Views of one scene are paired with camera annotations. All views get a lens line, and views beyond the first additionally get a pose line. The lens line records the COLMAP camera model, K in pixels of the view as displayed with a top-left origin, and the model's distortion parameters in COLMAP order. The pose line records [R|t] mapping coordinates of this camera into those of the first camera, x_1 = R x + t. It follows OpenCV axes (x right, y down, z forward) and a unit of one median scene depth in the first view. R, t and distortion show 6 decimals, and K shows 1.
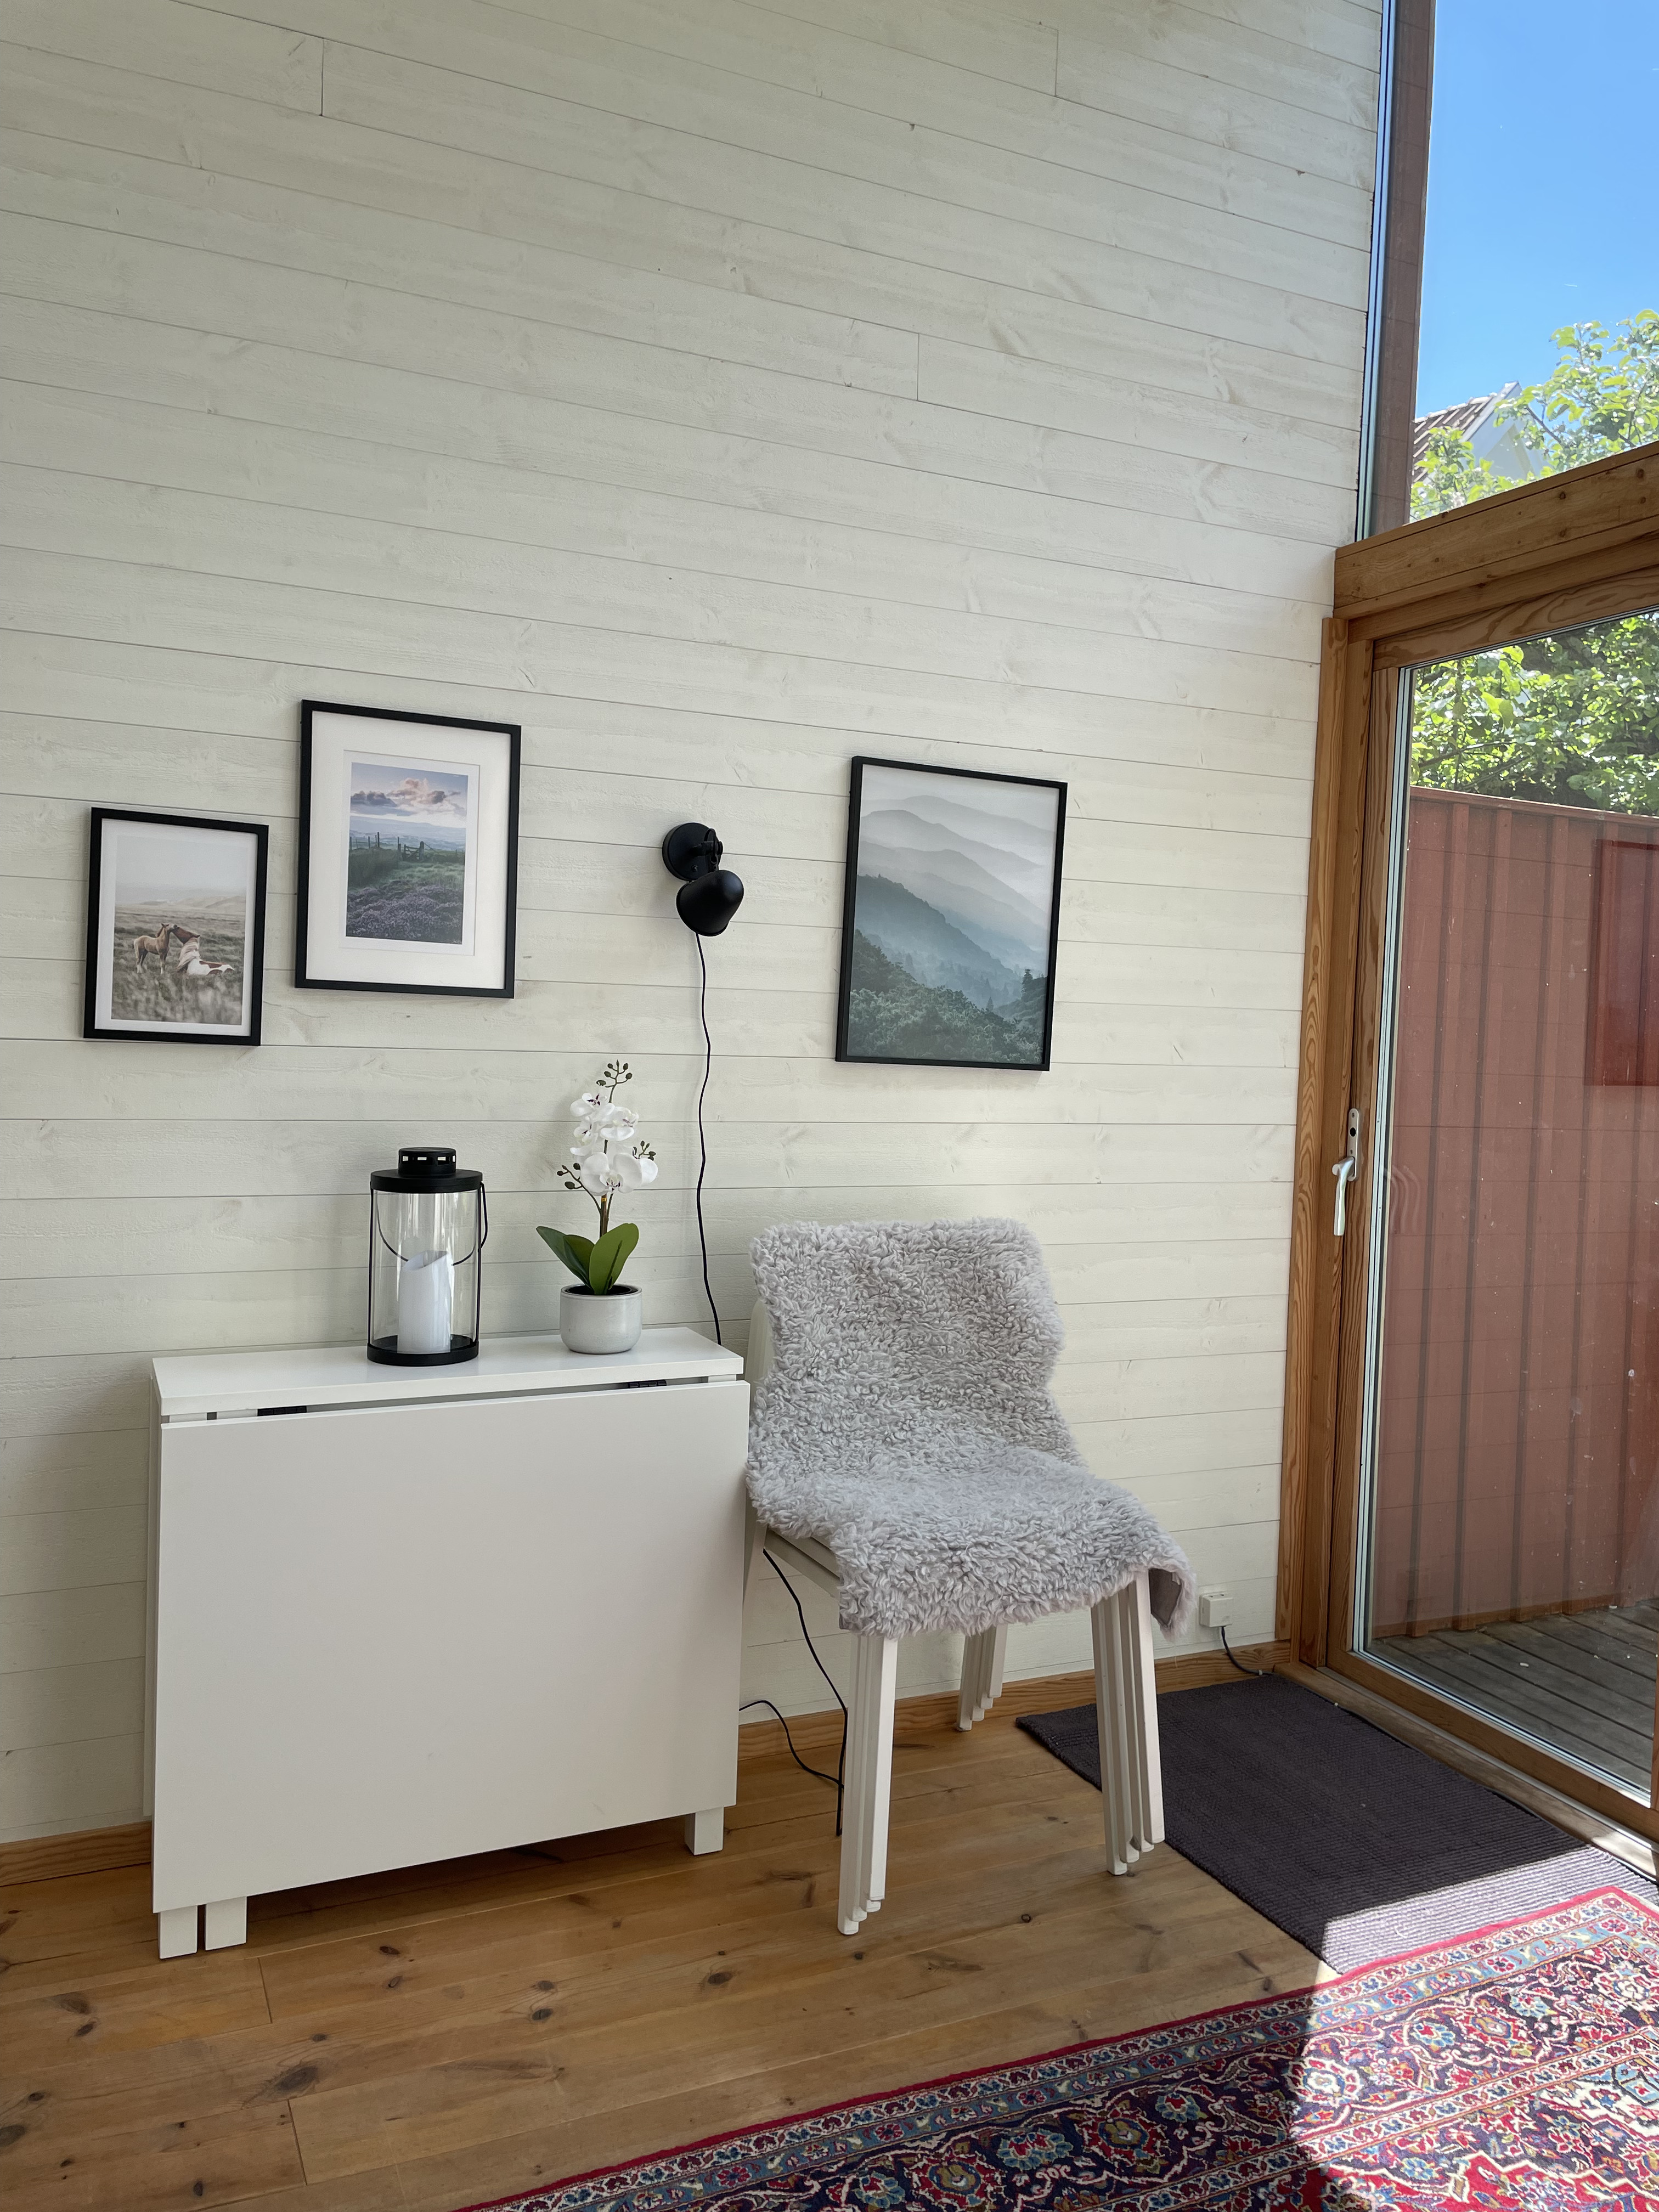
lens RADIAL K [[1669.1, 0, 842.7], [0, 1669.1, 1089.1], [0, 0, 1]] dist [0.095501, -0.125854]
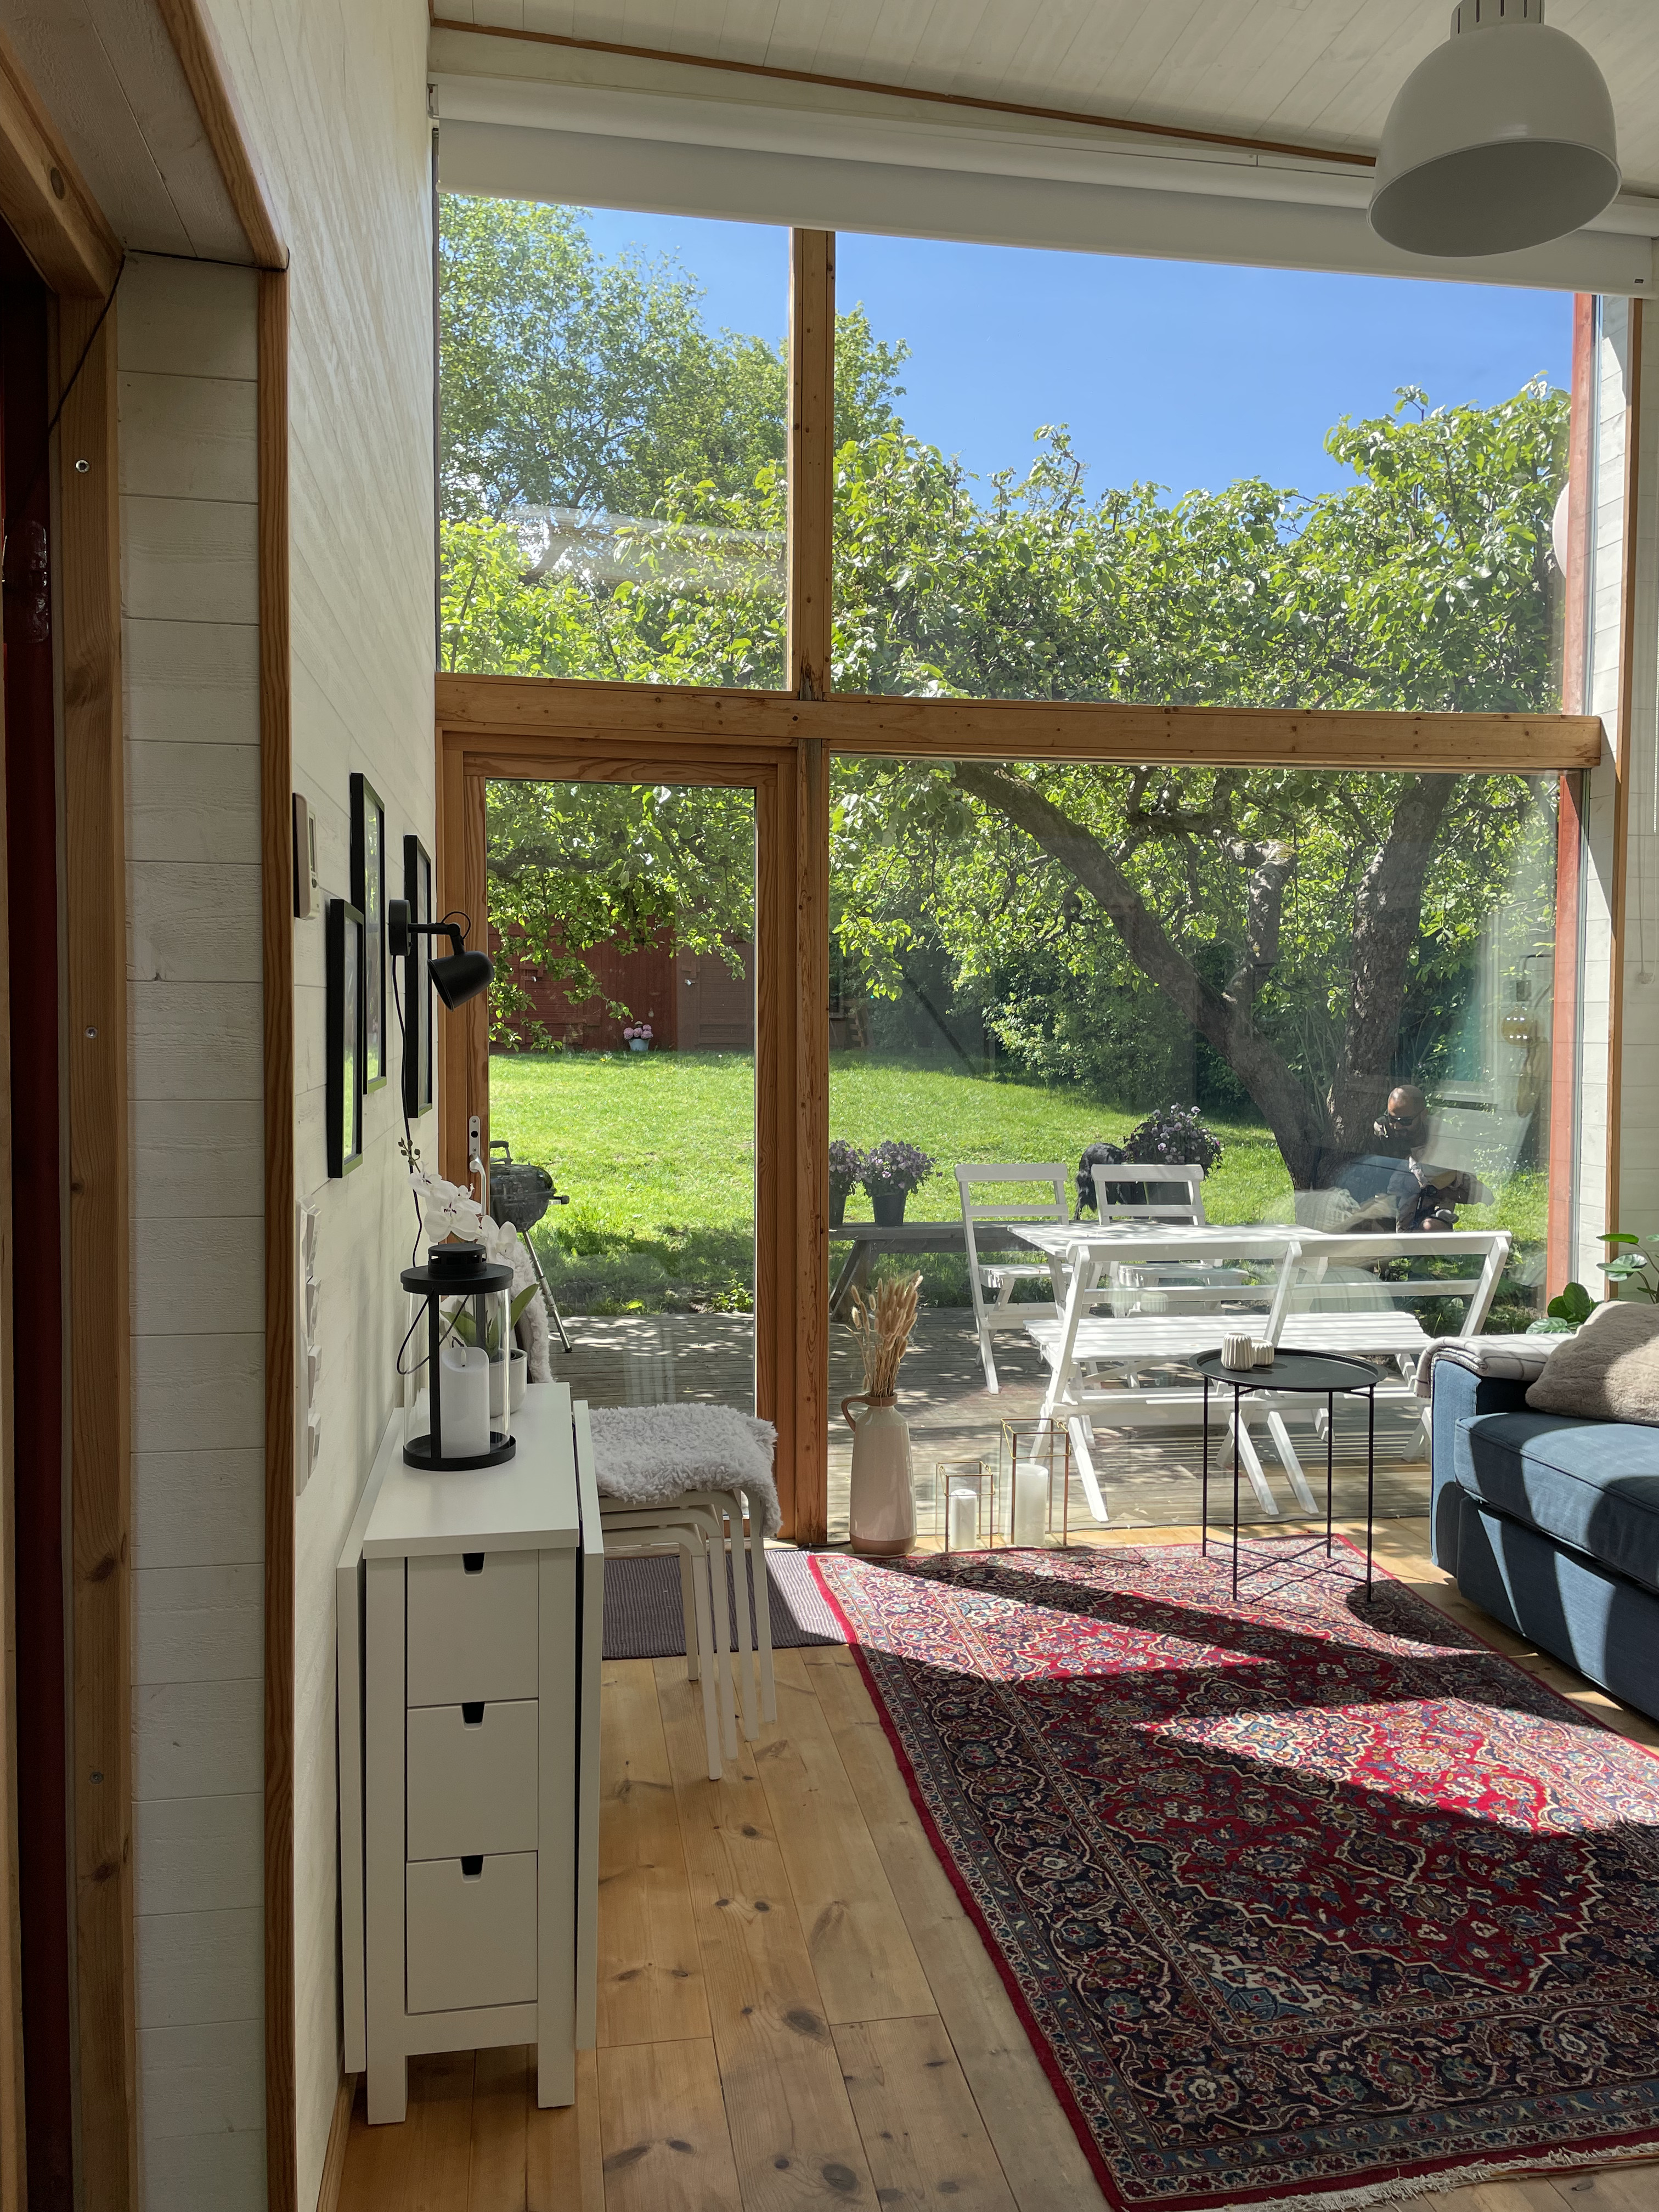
lens RADIAL K [[1661.7, 0, 829.2], [0, 1661.7, 1087.8], [0, 0, 1]] dist [0.088677, -0.113518]
pose [[0.256768, -0.079071, 0.963233, -0.971330], [0.042380, 0.996610, 0.070513, -0.100913], [-0.965543, 0.022716, 0.259249, 0.462662]]
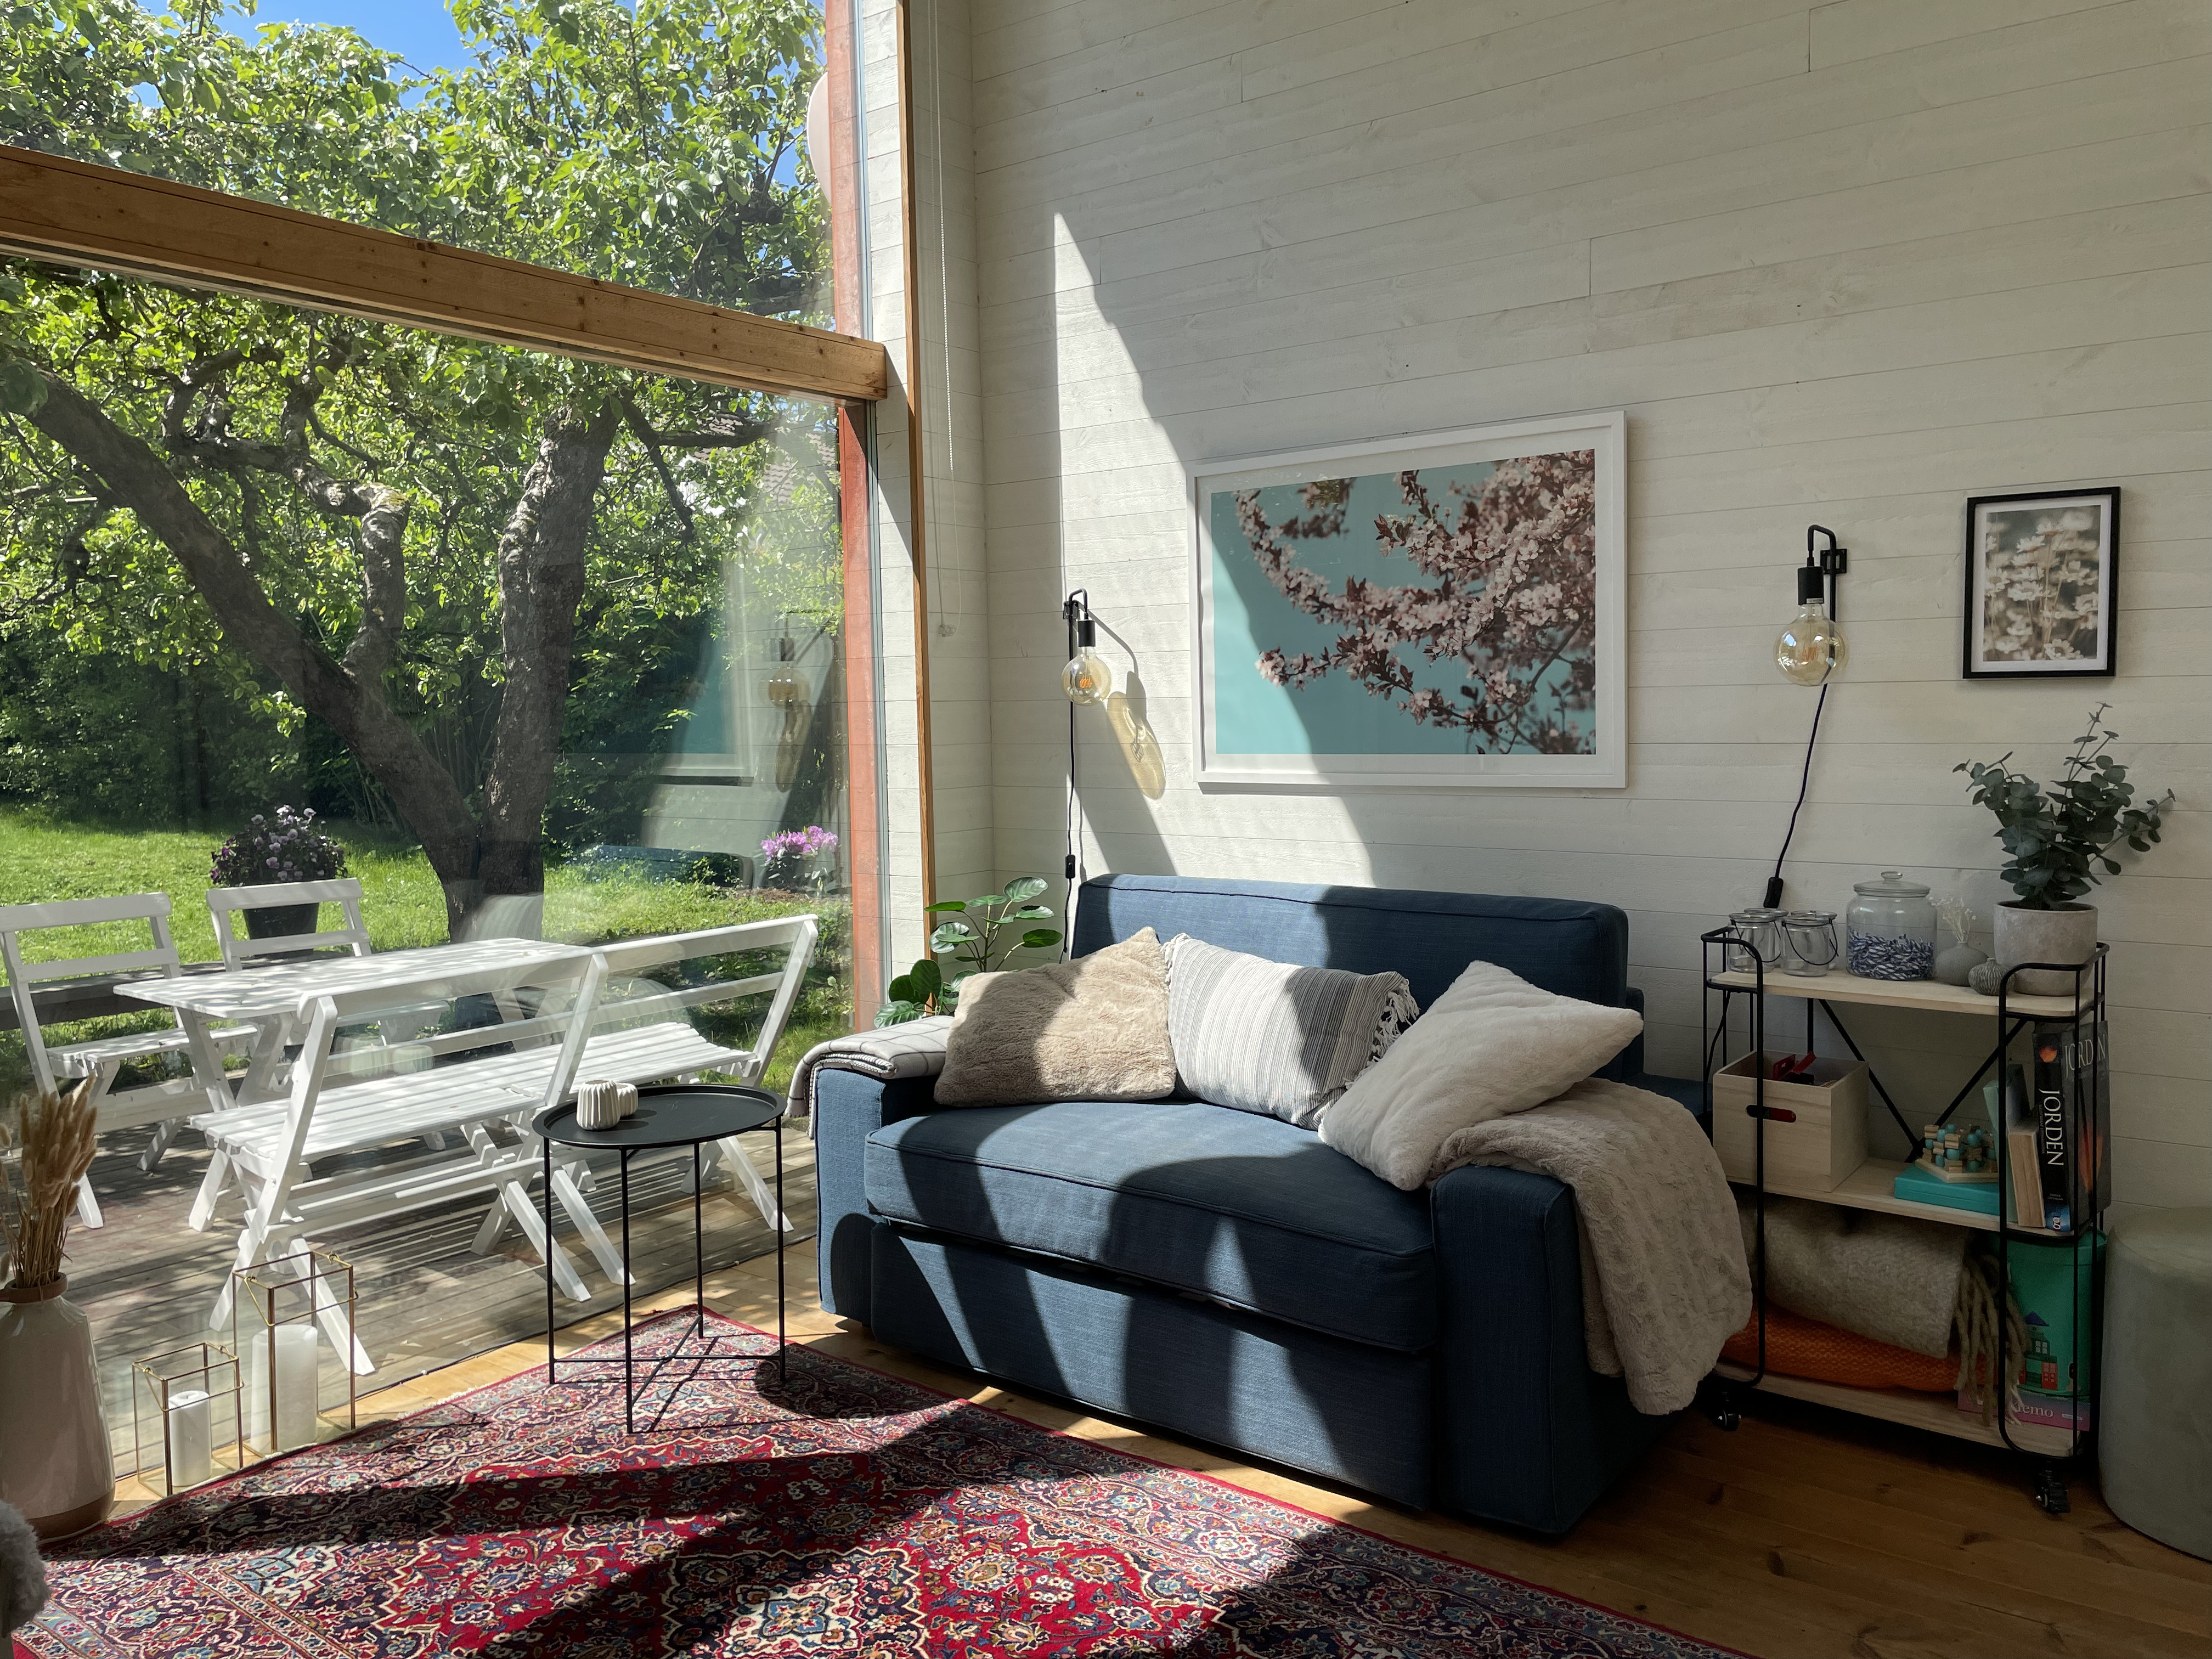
lens RADIAL K [[1667.2, 0, 1119.7], [0, 1667.2, 797.7], [0, 0, 1]] dist [0.092728, -0.121163]
pose [[-0.475490, -0.076710, 0.876370, -0.625024], [0.033074, 0.993928, 0.104945, -0.062066], [-0.879099, 0.078885, -0.470065, 0.702986]]
